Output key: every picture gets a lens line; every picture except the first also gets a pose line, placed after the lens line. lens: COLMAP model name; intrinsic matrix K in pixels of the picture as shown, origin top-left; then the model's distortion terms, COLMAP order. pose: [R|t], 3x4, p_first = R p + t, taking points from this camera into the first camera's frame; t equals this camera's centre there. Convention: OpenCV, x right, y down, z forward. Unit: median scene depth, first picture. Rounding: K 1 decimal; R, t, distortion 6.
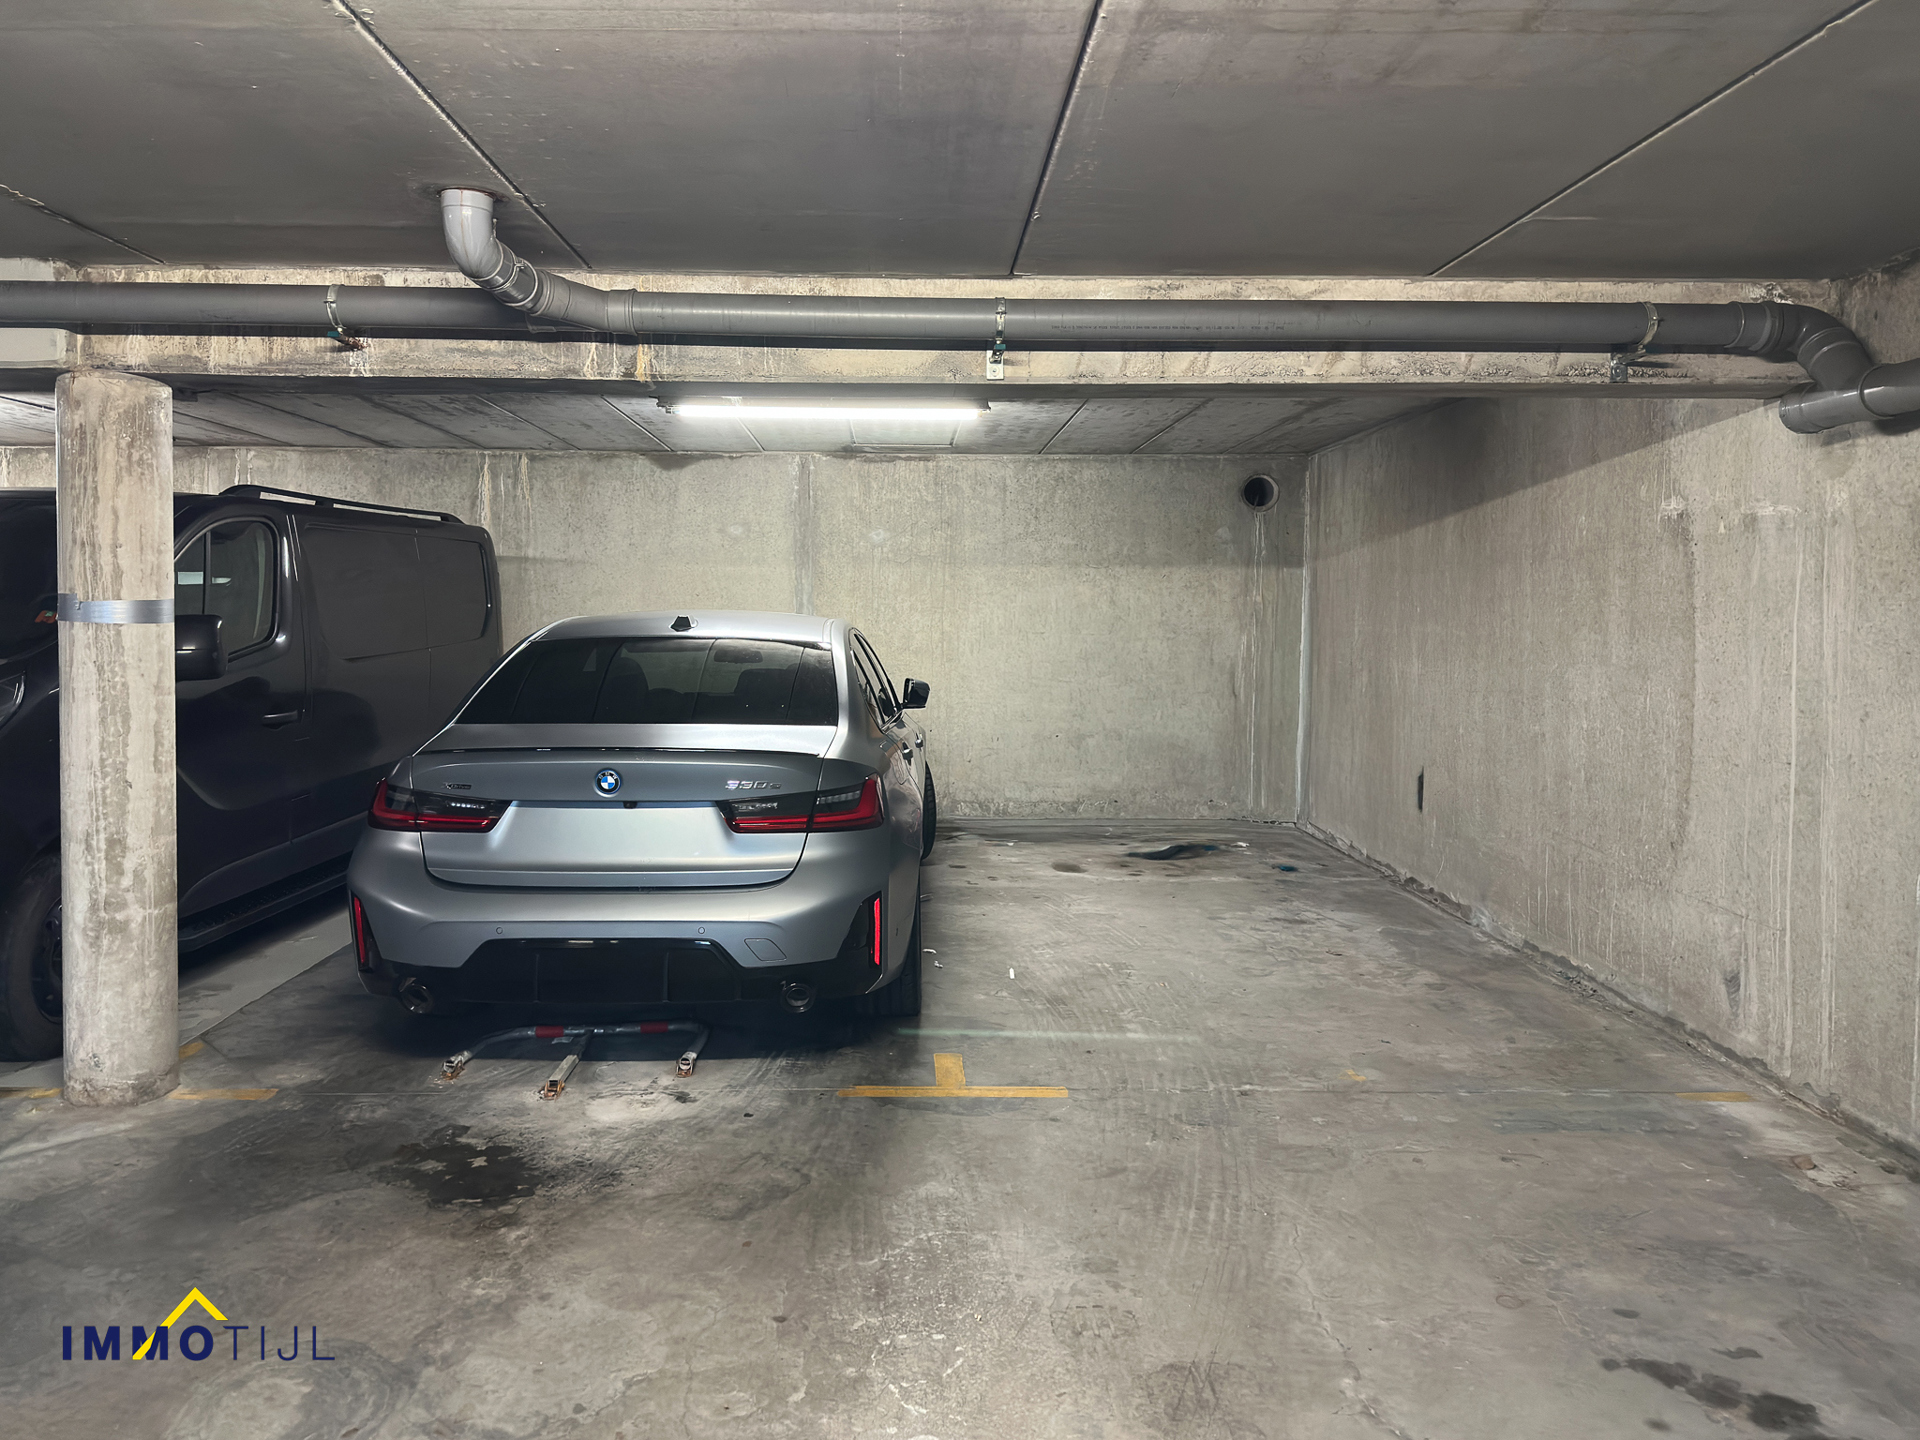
lens RADIAL K [[1408.0, 0, 960.0], [0, 1408.0, 720.0], [0, 0, 1]] dist [0.067398, -0.075144]
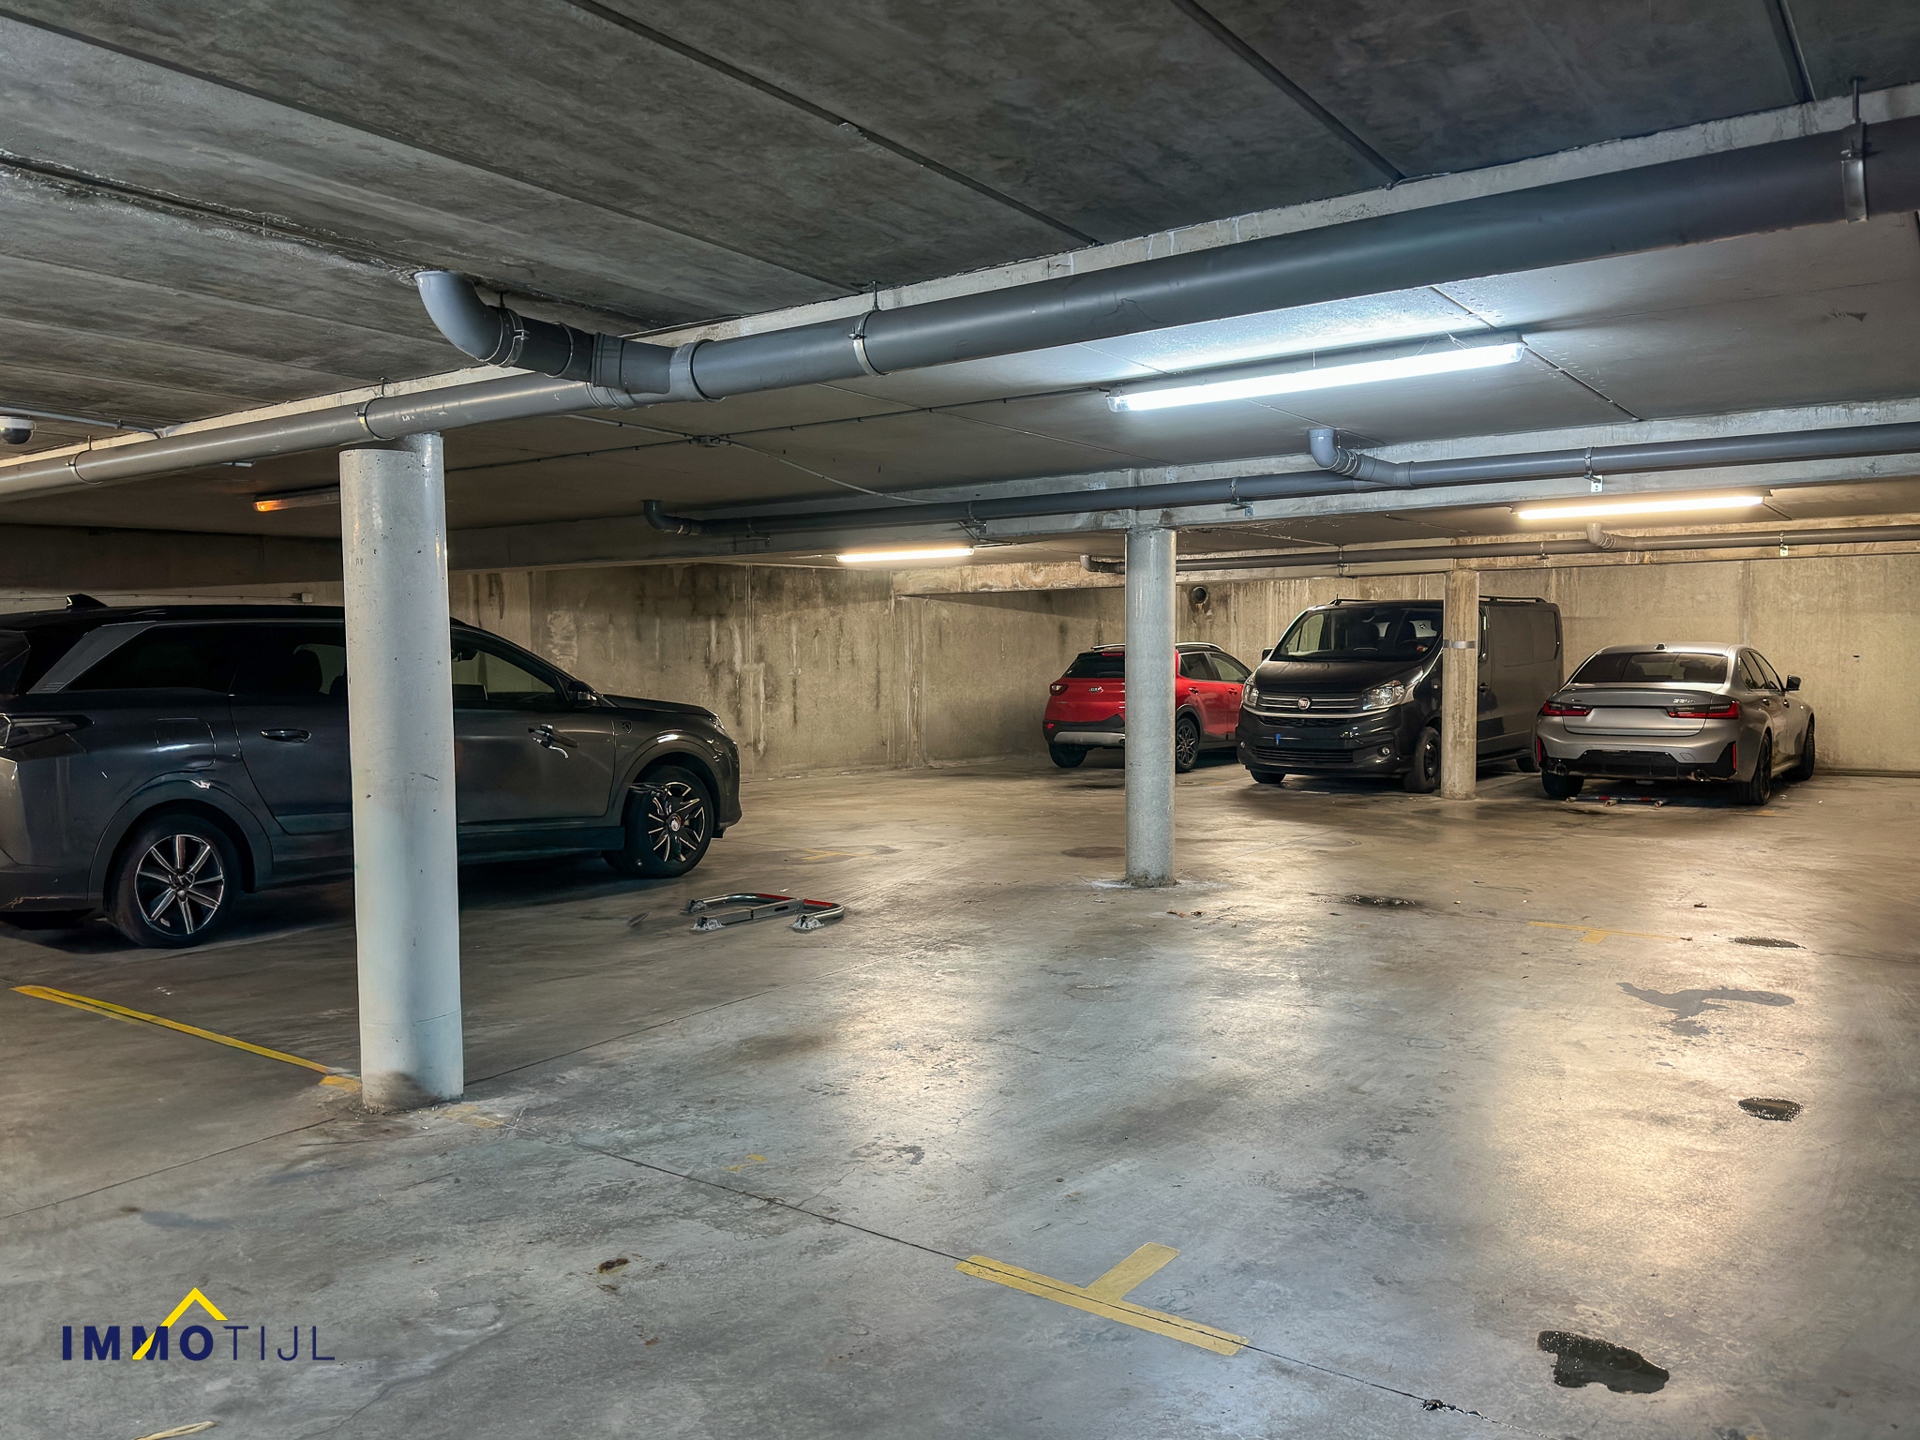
lens RADIAL K [[1408.0, 0, 960.0], [0, 1408.0, 720.0], [0, 0, 1]] dist [0.067398, -0.075144]
pose [[0.789115, 0.017744, -0.613989, 0.215658], [-0.036734, 0.999157, -0.018337, 0.088305], [0.613146, 0.037024, 0.789101, -1.005988]]
